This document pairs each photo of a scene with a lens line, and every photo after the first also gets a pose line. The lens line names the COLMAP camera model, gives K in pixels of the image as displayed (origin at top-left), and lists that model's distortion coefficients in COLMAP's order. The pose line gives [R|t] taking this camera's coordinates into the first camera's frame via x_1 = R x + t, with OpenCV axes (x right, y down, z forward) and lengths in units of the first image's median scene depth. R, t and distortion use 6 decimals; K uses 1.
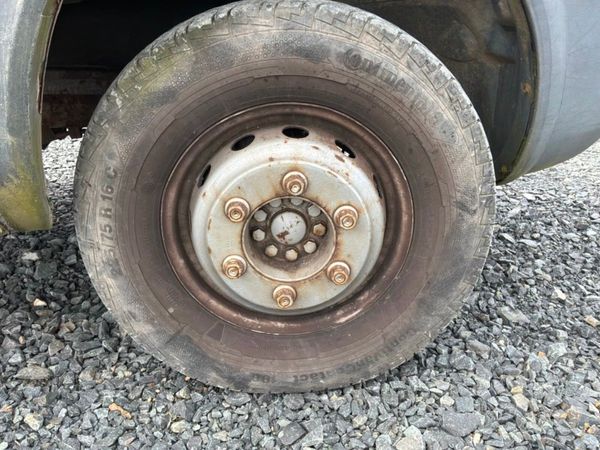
lens RADIAL K [[500.3, 0, 297.8], [0, 500.3, 225.1], [0, 0, 1]] dist [0.118470, -0.221209]
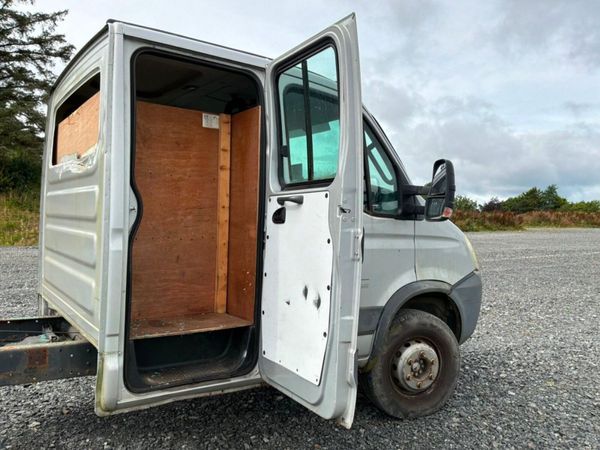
lens RADIAL K [[500.3, 0, 299.1], [0, 500.3, 222.7], [0, 0, 1]] dist [0.118470, -0.221209]
pose [[0.938831, 0.004645, 0.344347, -2.242750], [0.110286, 0.943193, -0.313407, 0.082505], [-0.326241, 0.332213, 0.884987, -2.555394]]
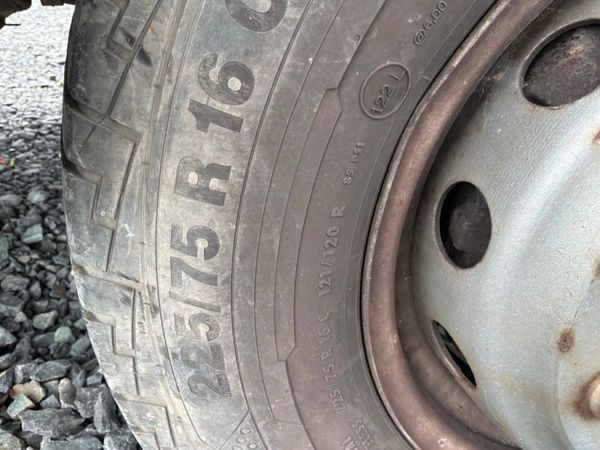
lens RADIAL K [[500.3, 0, 301.4], [0, 500.3, 226.2], [0, 0, 1]] dist [0.118470, -0.221209]
pose [[0.995413, 0.058398, 0.075783, -0.341060], [-0.065285, 0.993632, 0.091836, -0.027693], [-0.069937, -0.096362, 0.992886, 0.737674]]
